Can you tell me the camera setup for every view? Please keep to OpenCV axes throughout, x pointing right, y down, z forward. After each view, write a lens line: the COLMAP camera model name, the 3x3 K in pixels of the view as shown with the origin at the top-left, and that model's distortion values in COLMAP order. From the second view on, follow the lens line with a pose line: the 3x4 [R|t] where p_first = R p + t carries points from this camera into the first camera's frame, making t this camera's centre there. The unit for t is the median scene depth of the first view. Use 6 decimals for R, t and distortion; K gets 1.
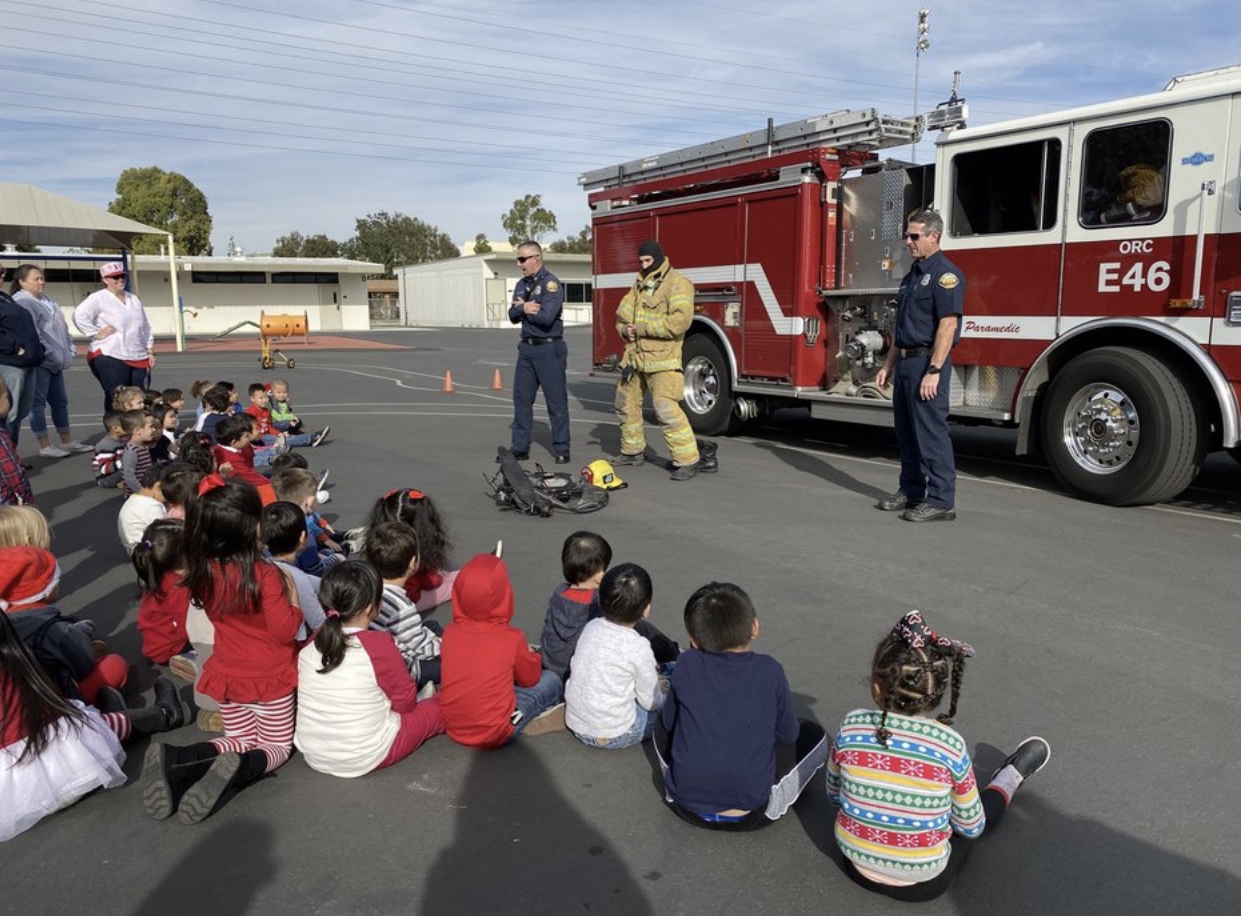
lens RADIAL K [[954.6, 0, 619.1], [0, 954.6, 452.7], [0, 0, 1]] dist [0.037900, -0.025342]
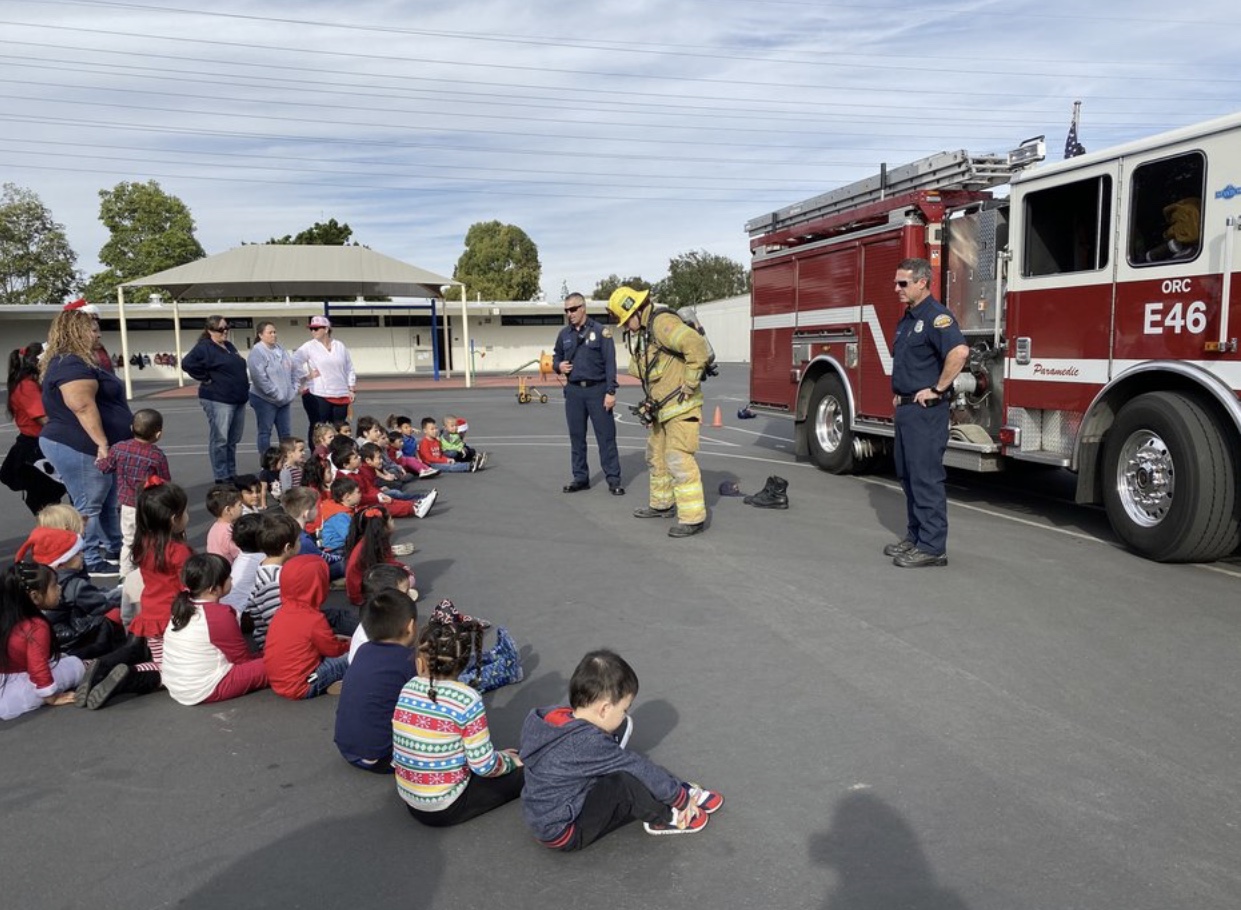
lens RADIAL K [[954.6, 0, 623.8], [0, 954.6, 461.6], [0, 0, 1]] dist [0.037900, -0.025342]
pose [[0.950303, 0.028237, -0.310044, 0.273304], [-0.036470, 0.999118, -0.020791, -0.002698], [0.309183, 0.031065, 0.950495, -0.047978]]
